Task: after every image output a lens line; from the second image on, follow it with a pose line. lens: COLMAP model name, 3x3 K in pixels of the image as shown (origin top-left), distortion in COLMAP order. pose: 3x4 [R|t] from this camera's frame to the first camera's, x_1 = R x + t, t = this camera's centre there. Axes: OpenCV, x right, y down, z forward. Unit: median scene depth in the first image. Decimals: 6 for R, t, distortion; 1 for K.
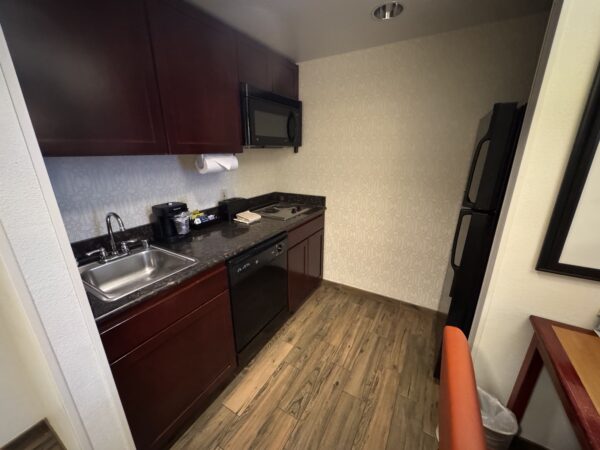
lens RADIAL K [[239.0, 0, 300.0], [0, 239.0, 225.0], [0, 0, 1]] dist [-0.000070, 0.000057]
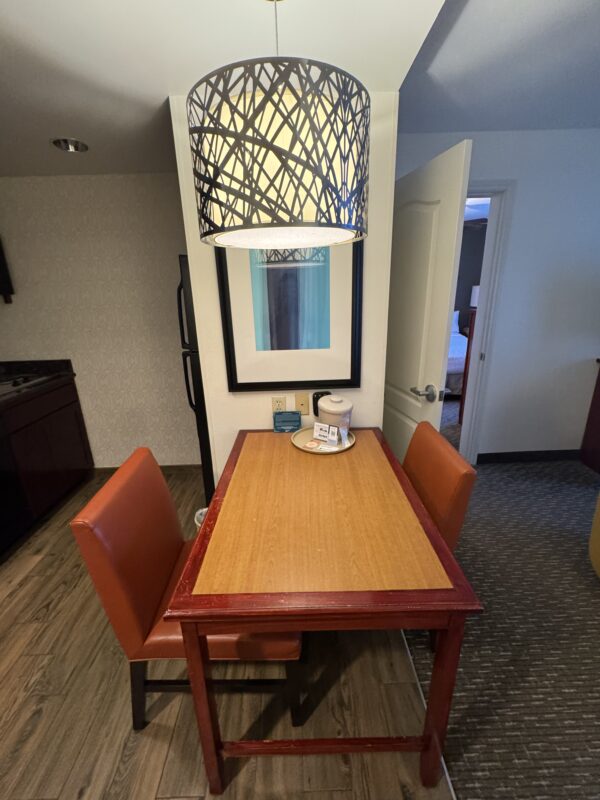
lens RADIAL K [[342.1, 0, 300.0], [0, 342.1, 400.0], [0, 0, 1]] dist [0.001867, -0.000193]
pose [[0.854710, -0.177464, 0.487830, 0.228365], [0.178831, 0.982885, 0.044231, 0.116233], [-0.487330, 0.049434, 0.871817, -0.381021]]
